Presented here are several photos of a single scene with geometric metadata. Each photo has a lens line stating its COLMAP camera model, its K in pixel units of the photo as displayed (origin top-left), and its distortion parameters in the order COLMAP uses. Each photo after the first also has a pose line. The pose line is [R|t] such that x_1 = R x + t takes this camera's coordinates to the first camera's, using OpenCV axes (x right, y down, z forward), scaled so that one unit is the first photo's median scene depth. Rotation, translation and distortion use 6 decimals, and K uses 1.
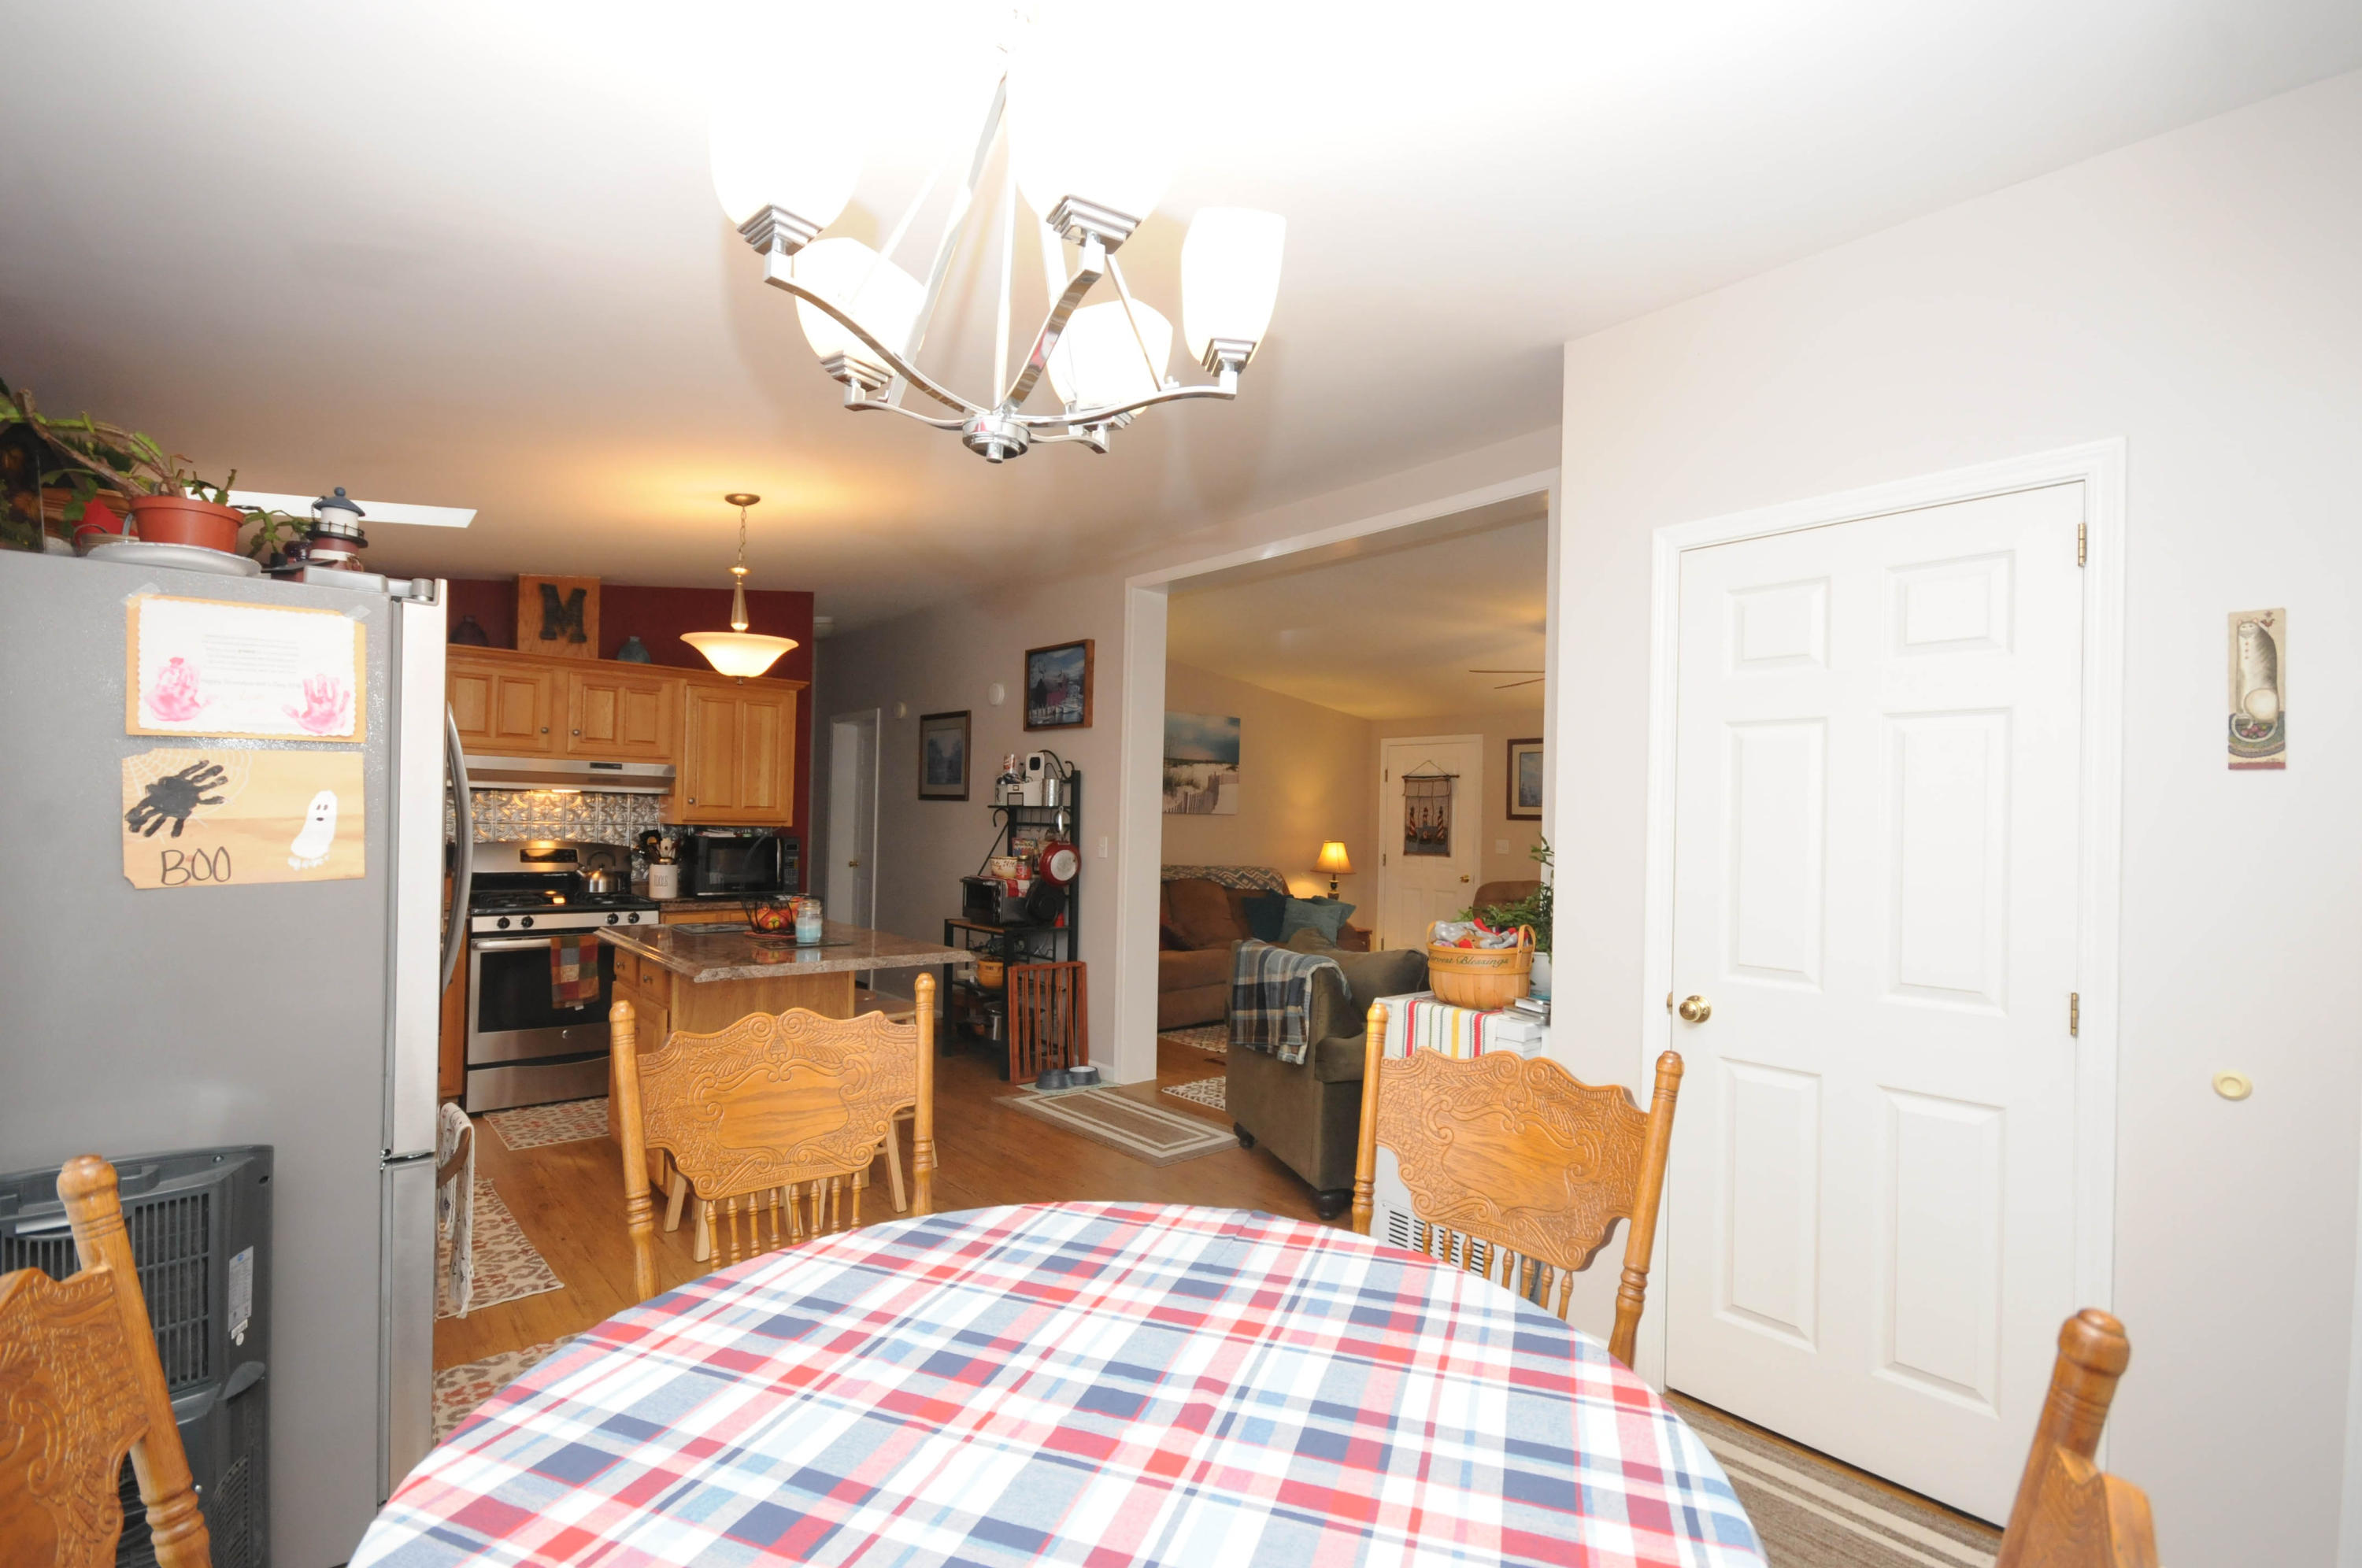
lens RADIAL K [[1058.2, 0, 1173.2], [0, 1058.2, 813.6], [0, 0, 1]] dist [-0.002660, -0.000709]
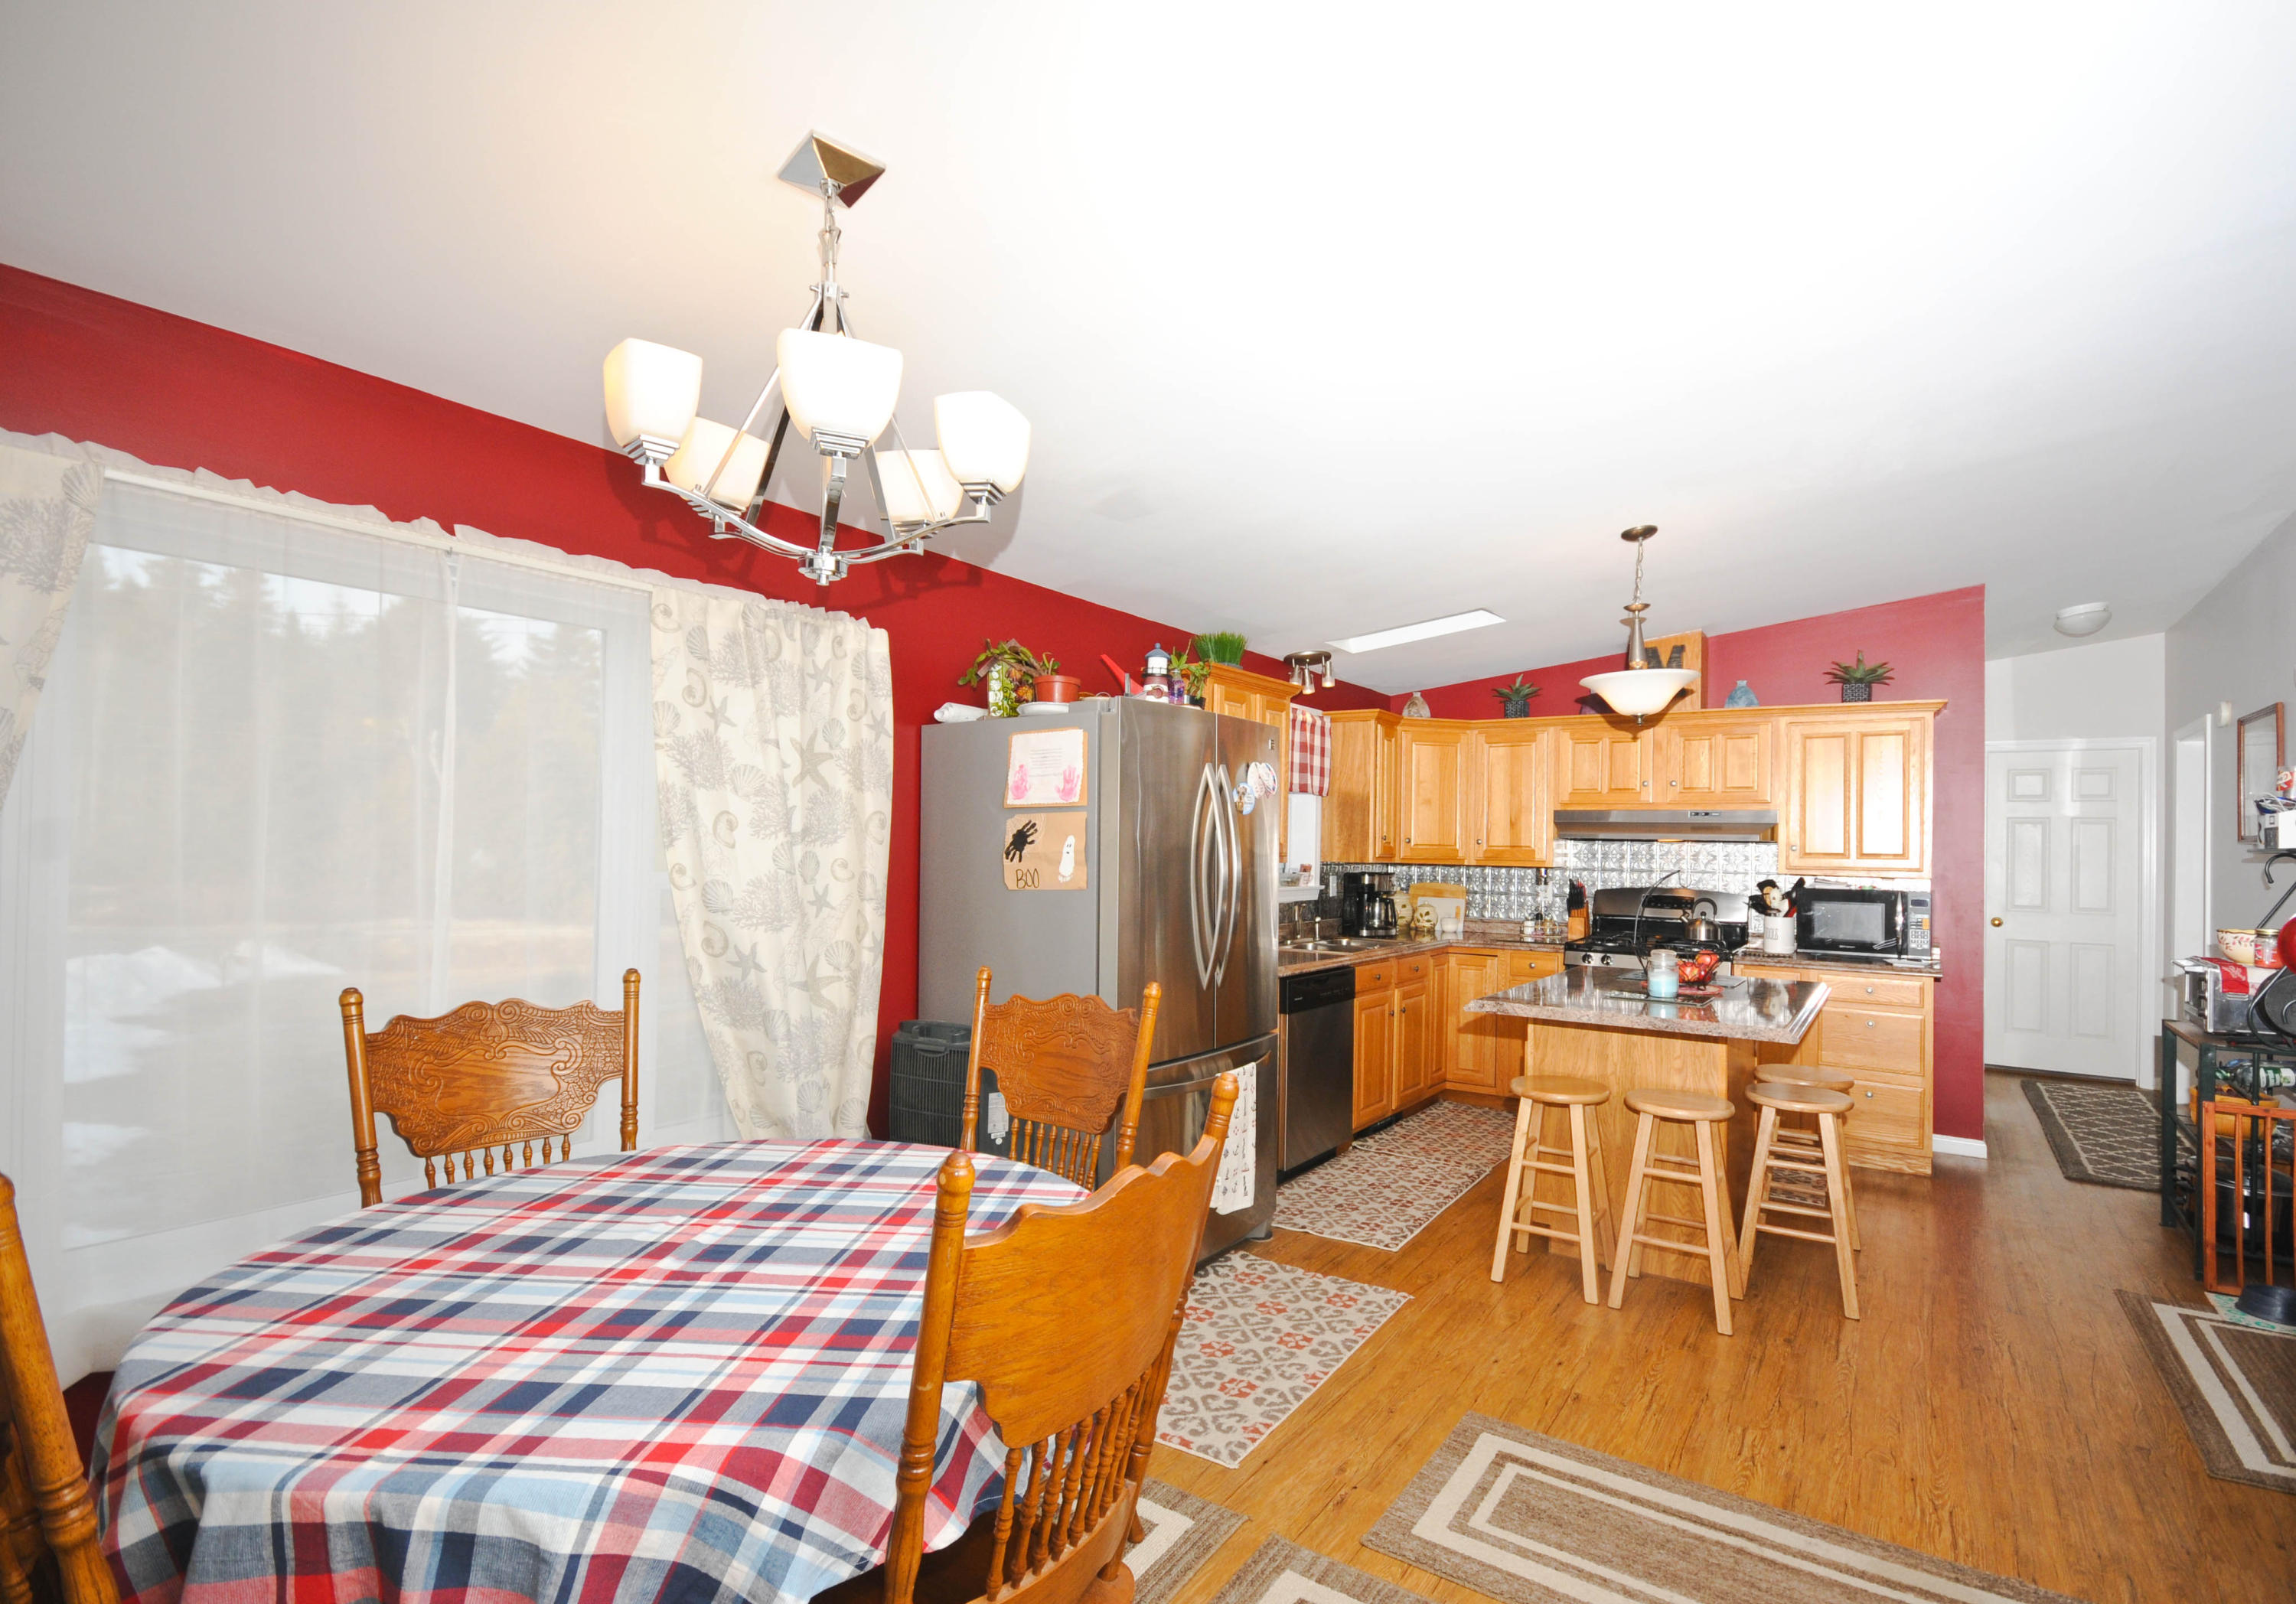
lens RADIAL K [[1050.7, 0, 1158.7], [0, 1050.7, 841.4], [0, 0, 1]] dist [0.001812, 0.000115]
pose [[0.283215, -0.022810, -0.958785, 0.822949], [-0.006934, 0.999642, -0.025830, 0.029340], [0.959031, 0.013964, 0.282956, 0.665495]]
